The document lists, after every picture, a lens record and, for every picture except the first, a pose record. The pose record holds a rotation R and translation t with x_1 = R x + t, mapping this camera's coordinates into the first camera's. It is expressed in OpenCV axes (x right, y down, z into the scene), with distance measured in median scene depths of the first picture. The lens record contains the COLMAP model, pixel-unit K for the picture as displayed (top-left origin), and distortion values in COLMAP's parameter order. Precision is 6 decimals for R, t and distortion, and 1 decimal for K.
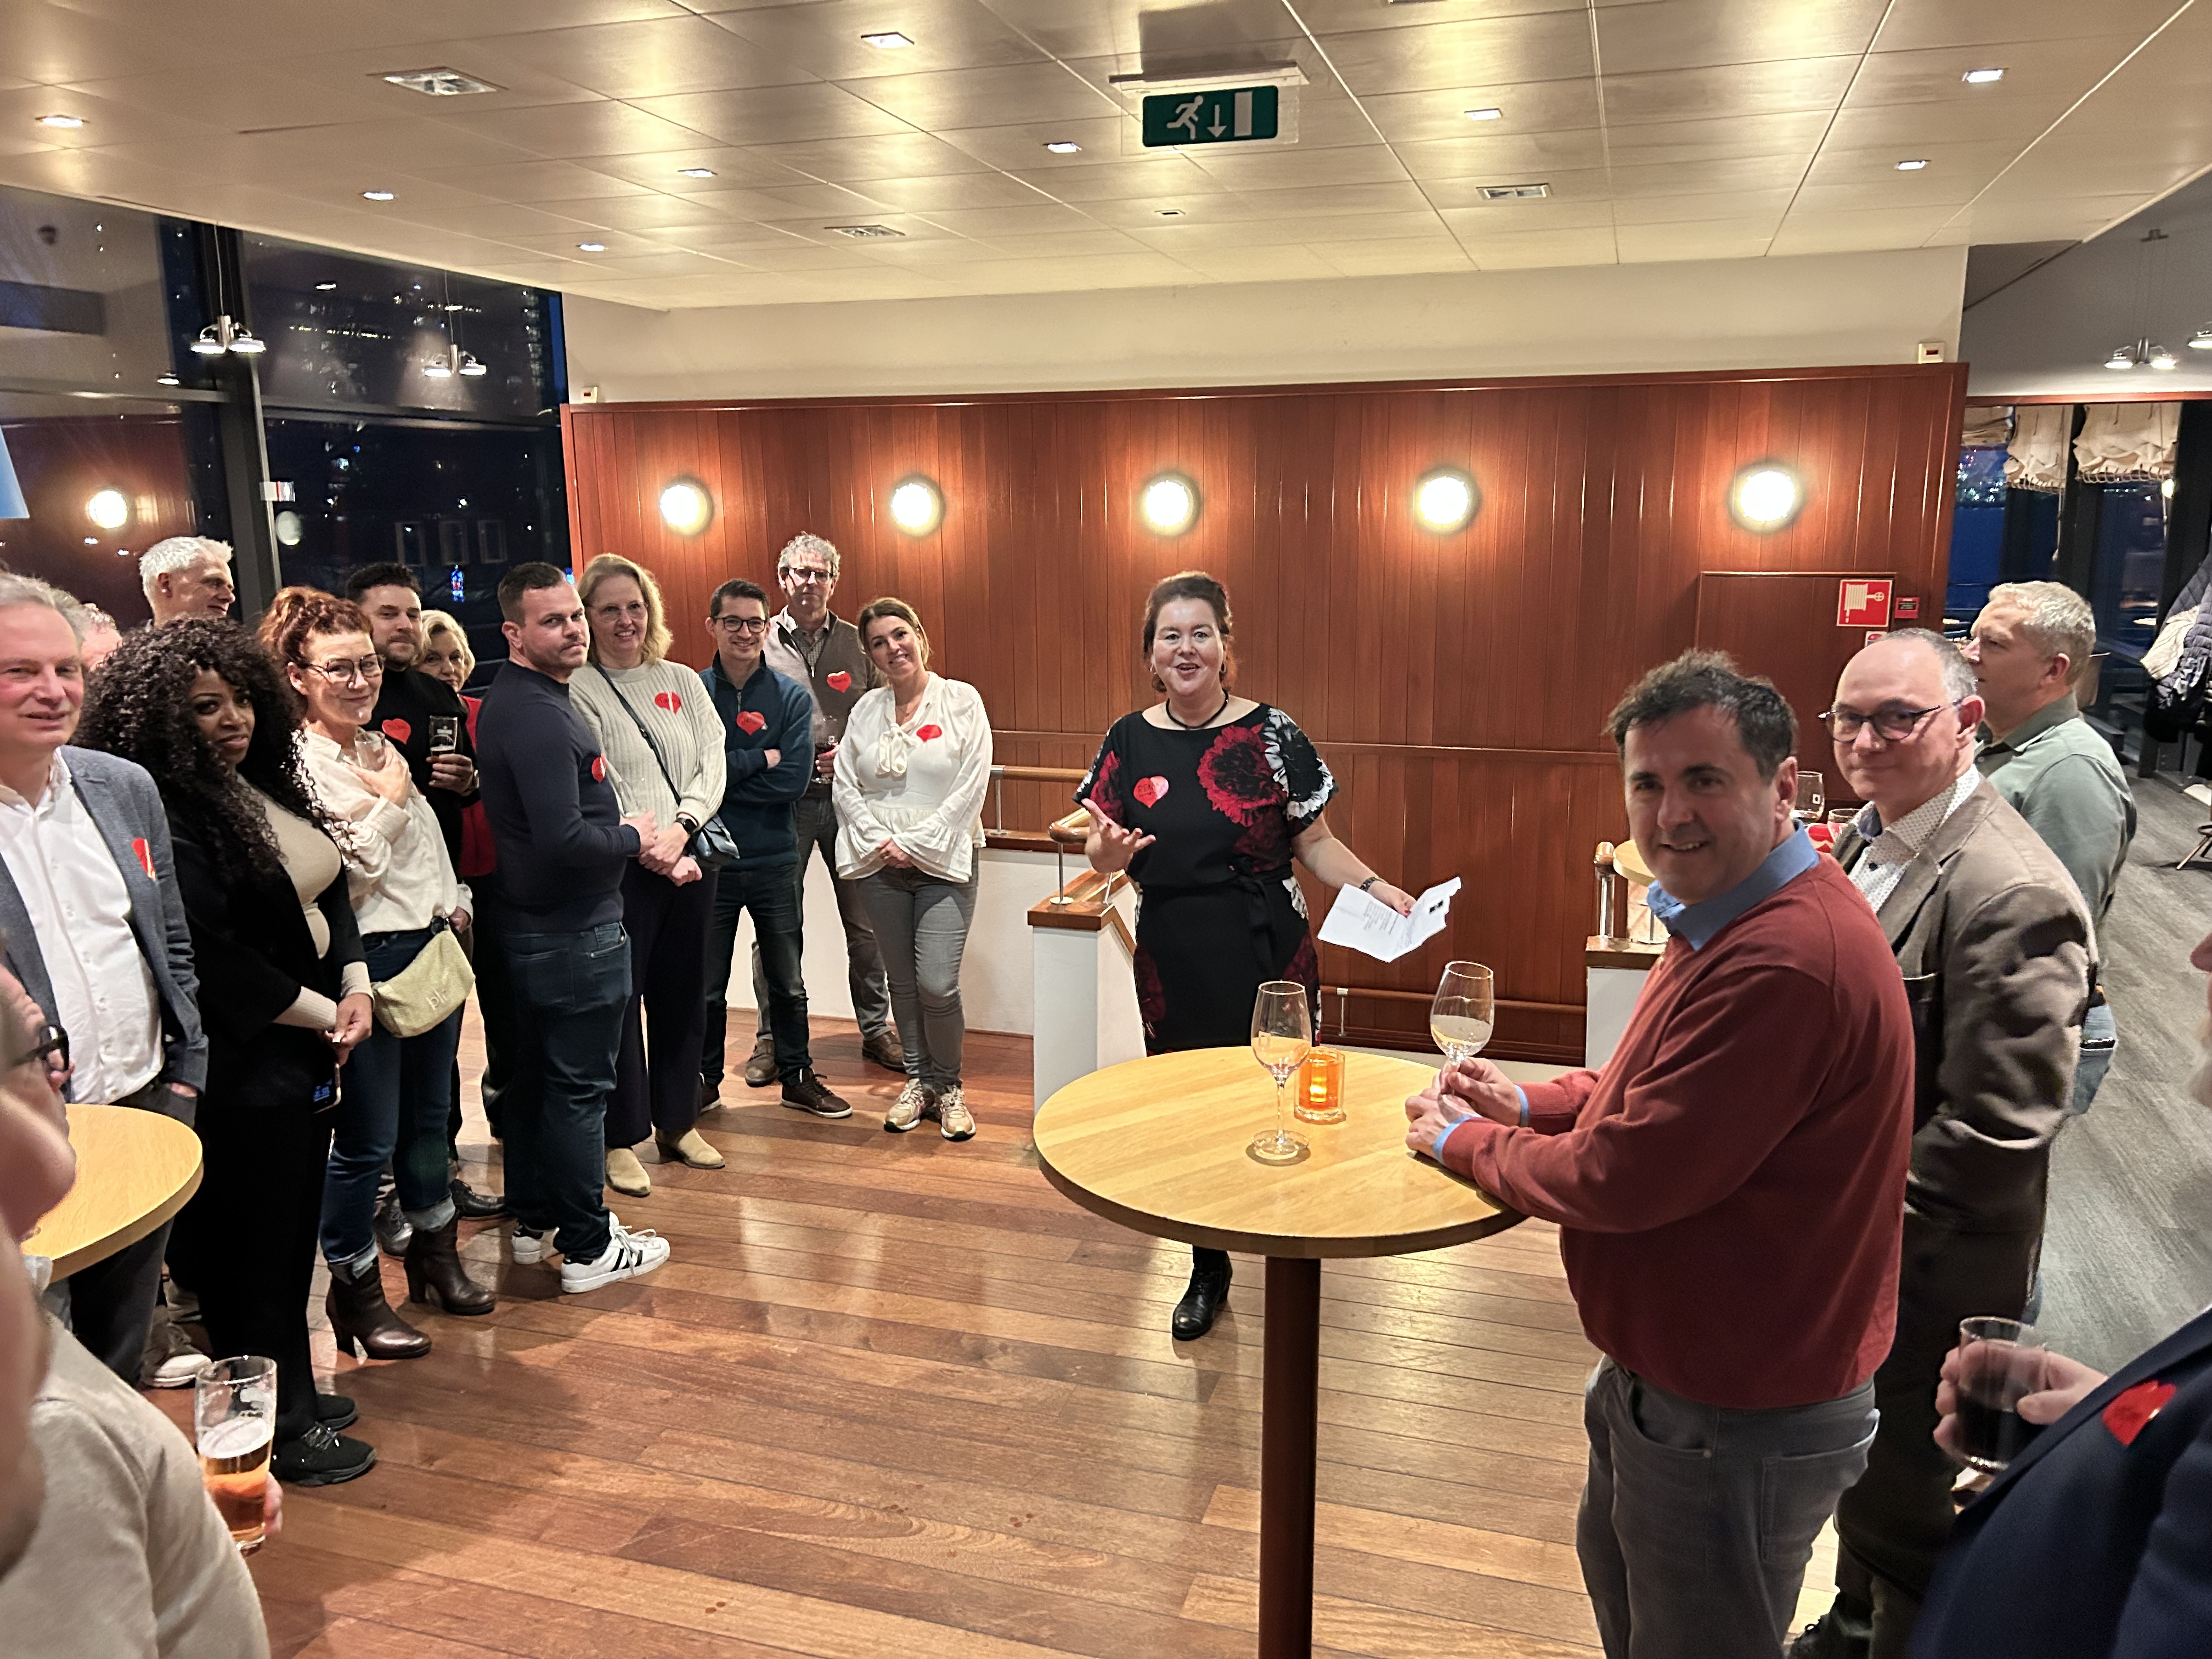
lens RADIAL K [[1662.0, 0, 1118.1], [0, 1662.0, 841.0], [0, 0, 1]] dist [0.034251, -0.040372]
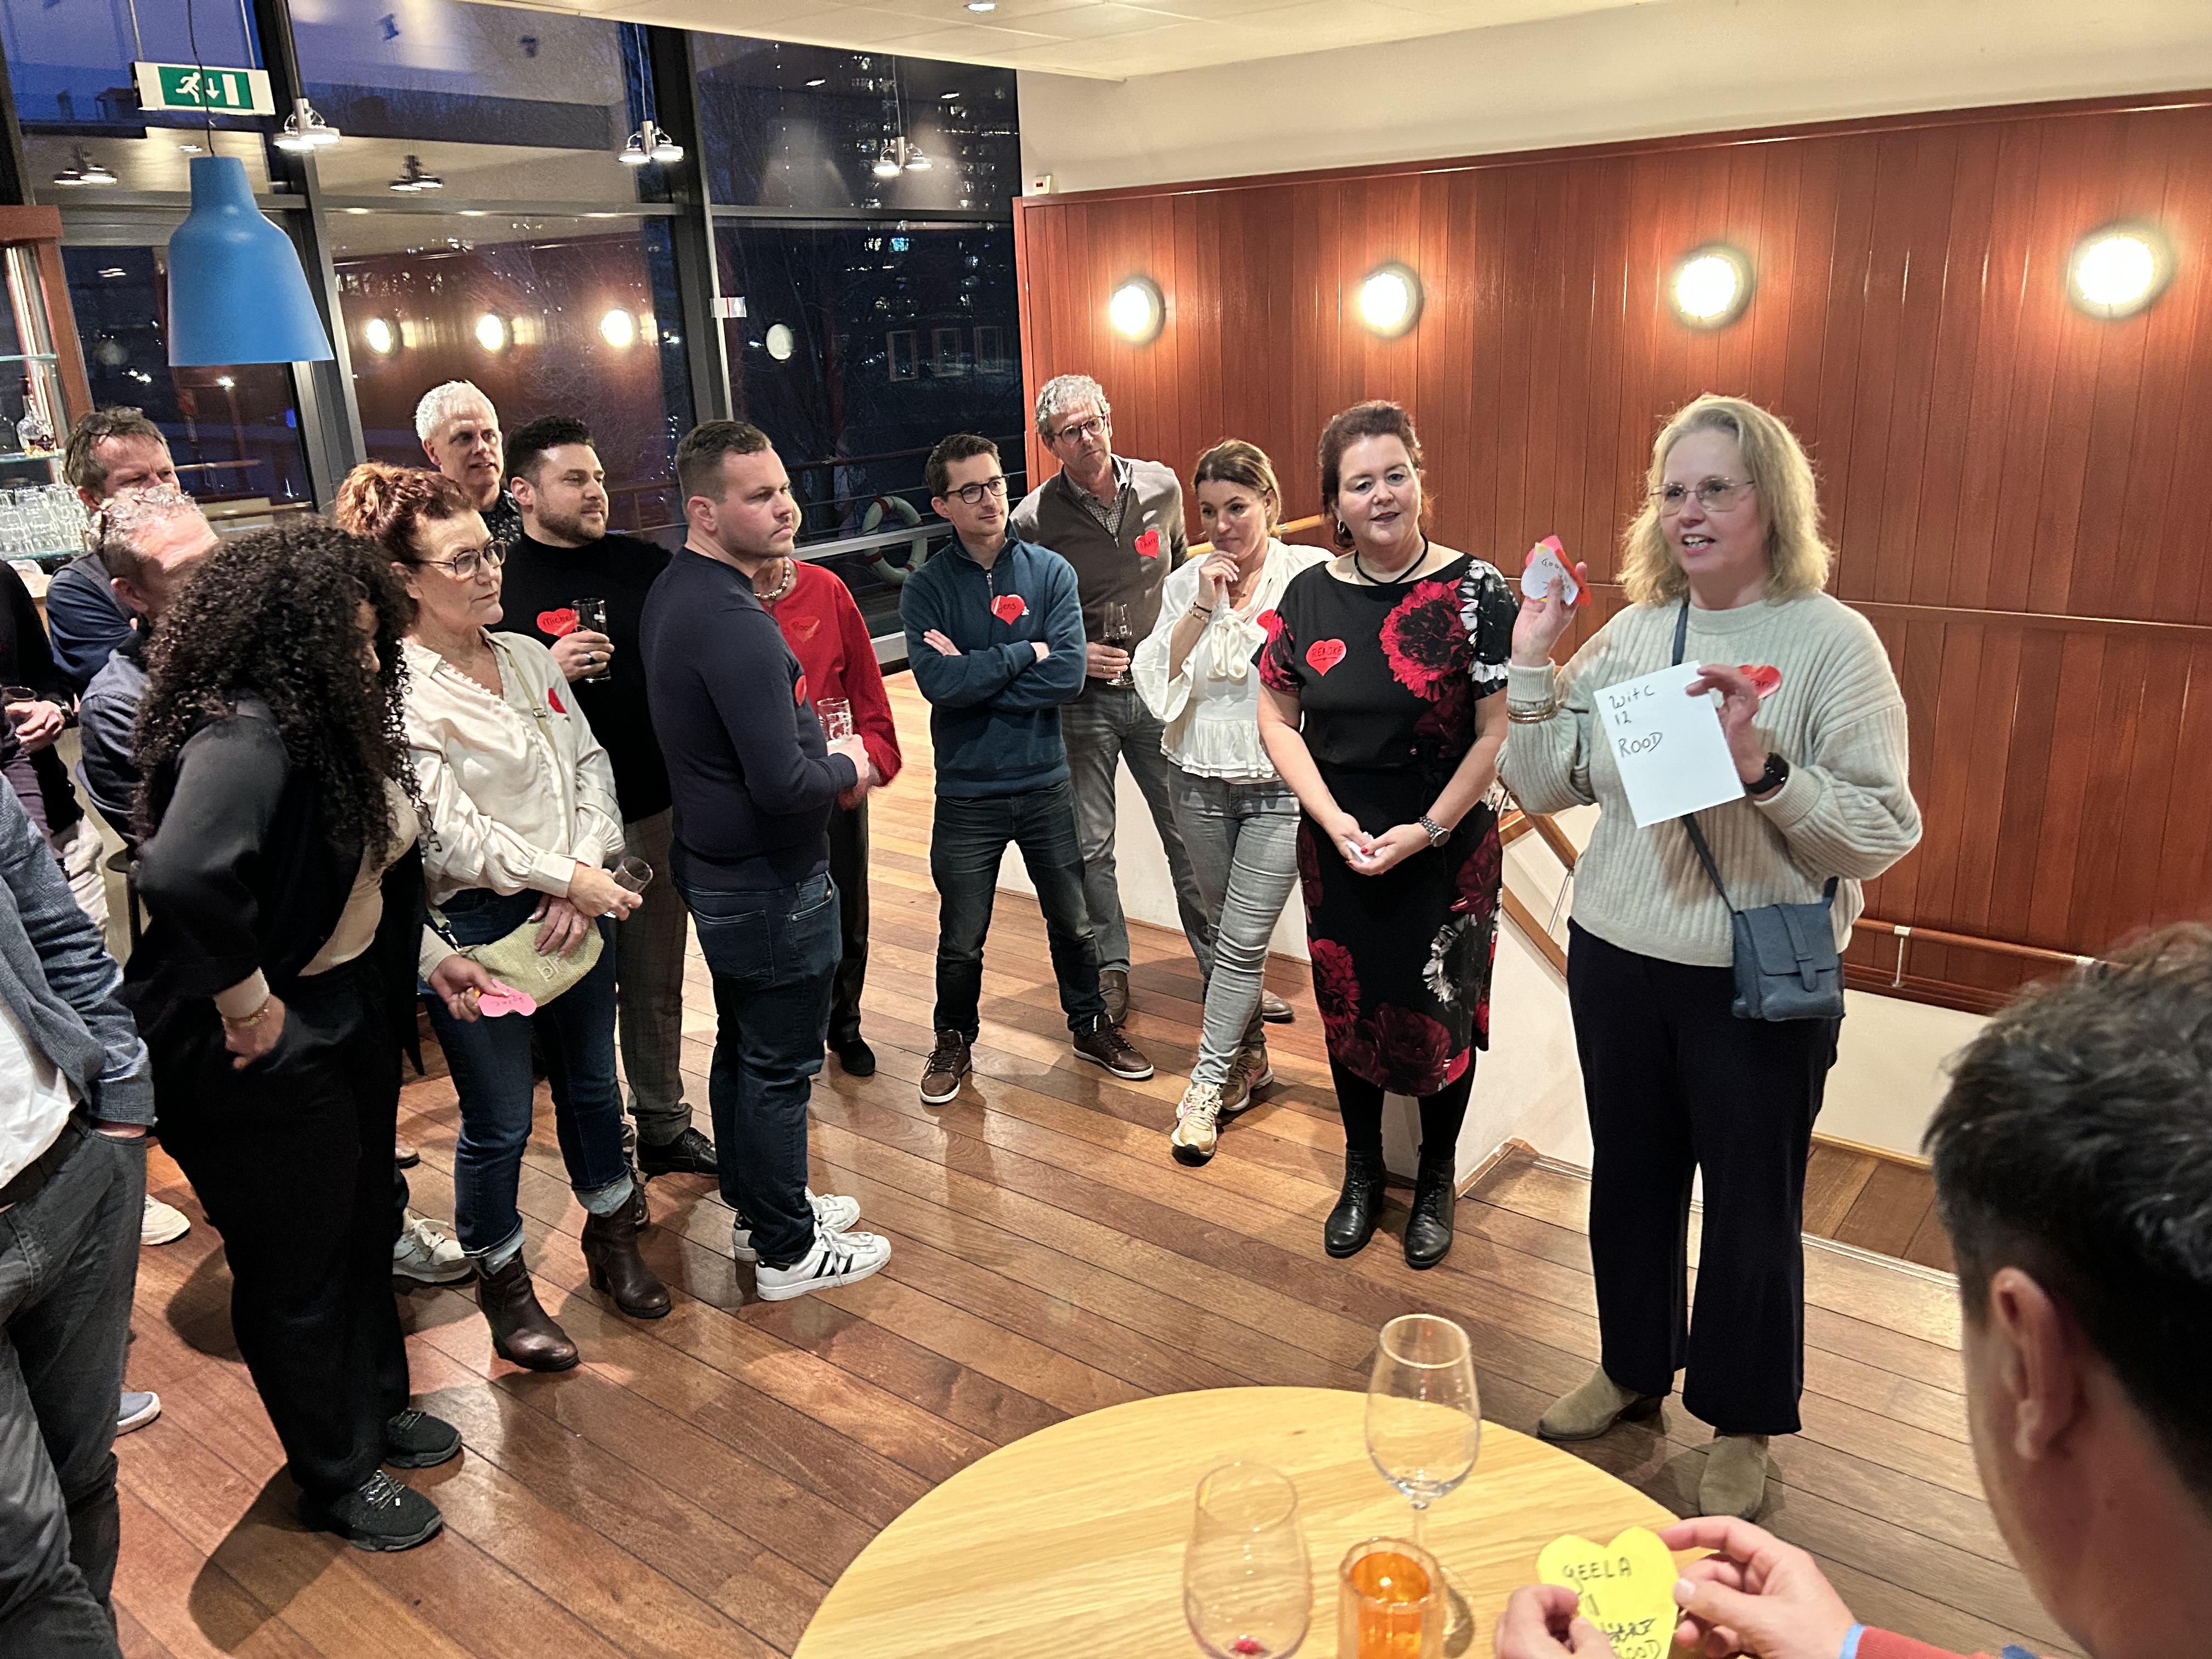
lens RADIAL K [[1662.0, 0, 1092.9], [0, 1662.0, 811.6], [0, 0, 1]] dist [0.034251, -0.040372]
pose [[0.932939, 0.076200, -0.351878, 0.058834], [-0.037576, 0.992616, 0.115328, -0.043077], [0.358068, -0.094372, 0.928914, 0.167006]]
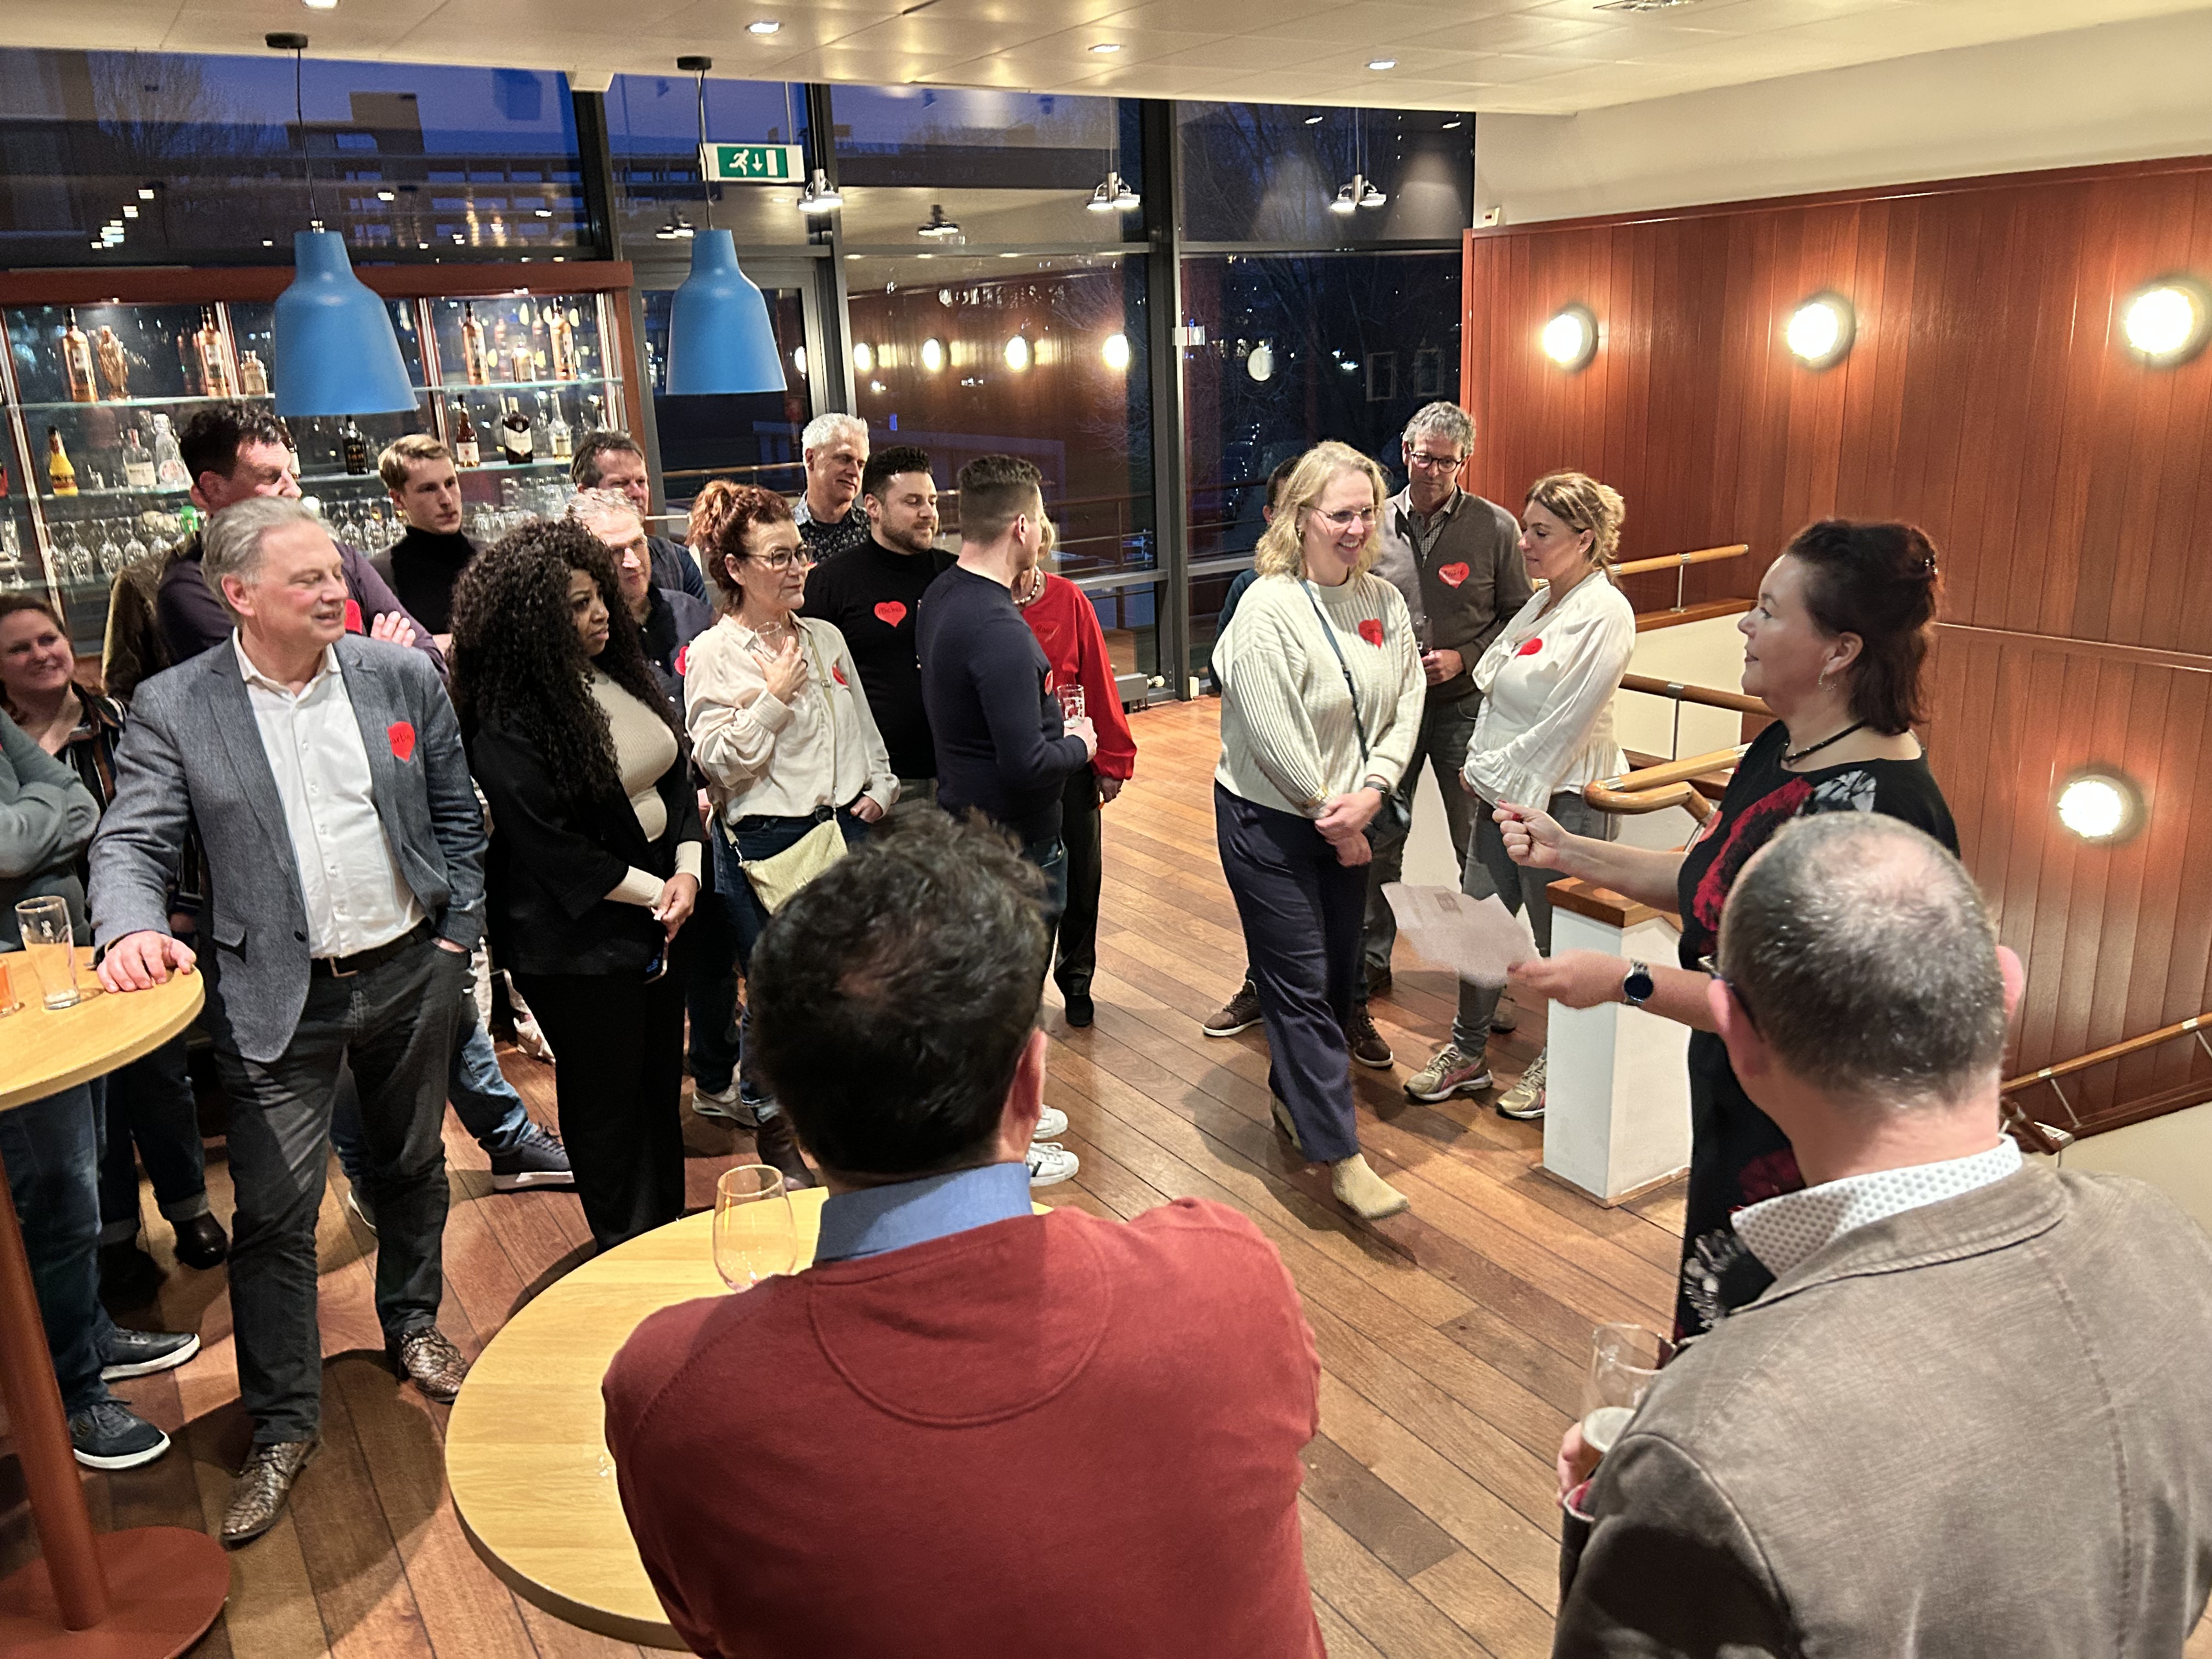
lens RADIAL K [[1662.0, 0, 1098.6], [0, 1662.0, 793.6], [0, 0, 1]] dist [0.034251, -0.040372]
pose [[0.758561, 0.150767, -0.633920, 0.180441], [-0.093770, 0.987995, 0.122771, -0.050998], [0.644820, -0.033686, 0.763592, 0.161230]]
